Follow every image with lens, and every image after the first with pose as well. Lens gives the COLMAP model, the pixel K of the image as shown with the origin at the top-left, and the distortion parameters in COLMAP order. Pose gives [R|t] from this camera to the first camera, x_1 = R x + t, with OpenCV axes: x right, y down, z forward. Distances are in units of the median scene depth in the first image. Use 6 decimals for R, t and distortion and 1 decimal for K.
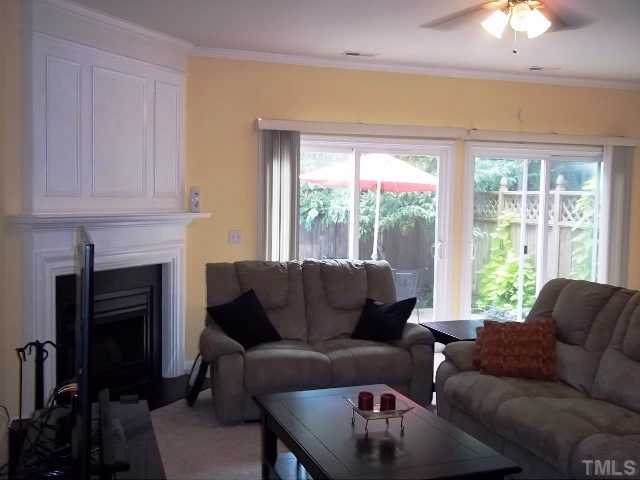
lens RADIAL K [[685.3, 0, 357.7], [0, 685.3, 234.2], [0, 0, 1]] dist [0.015084, 0.000000]
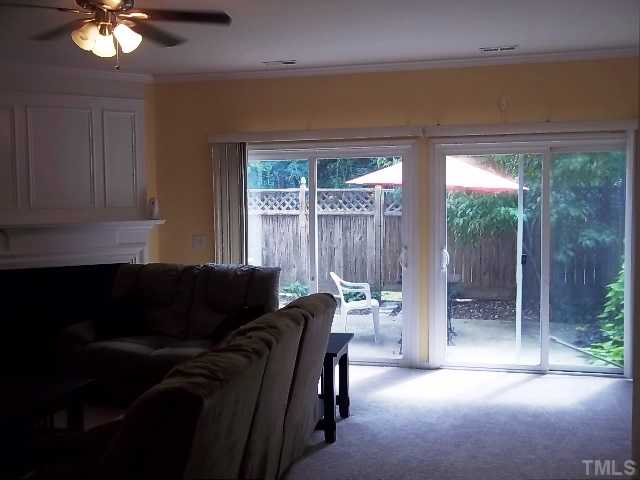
lens RADIAL K [[685.3, 0, 318.5], [0, 685.3, 243.3], [0, 0, 1]] dist [0.015084, 0.000000]
pose [[0.844350, 0.011060, -0.535678, 0.672298], [-0.008322, 0.999937, 0.007528, -0.003220], [0.535727, -0.001898, 0.844389, 0.193437]]
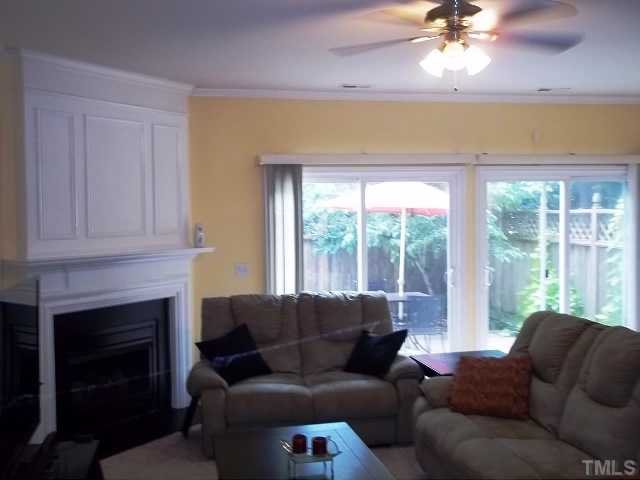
lens RADIAL K [[685.3, 0, 317.0], [0, 685.3, 239.4], [0, 0, 1]] dist [0.015084, 0.000000]
pose [[0.991568, -0.026633, -0.126821, 0.077161], [0.023525, 0.999387, -0.025945, -0.013935], [0.127434, 0.022743, 0.991586, -0.002947]]
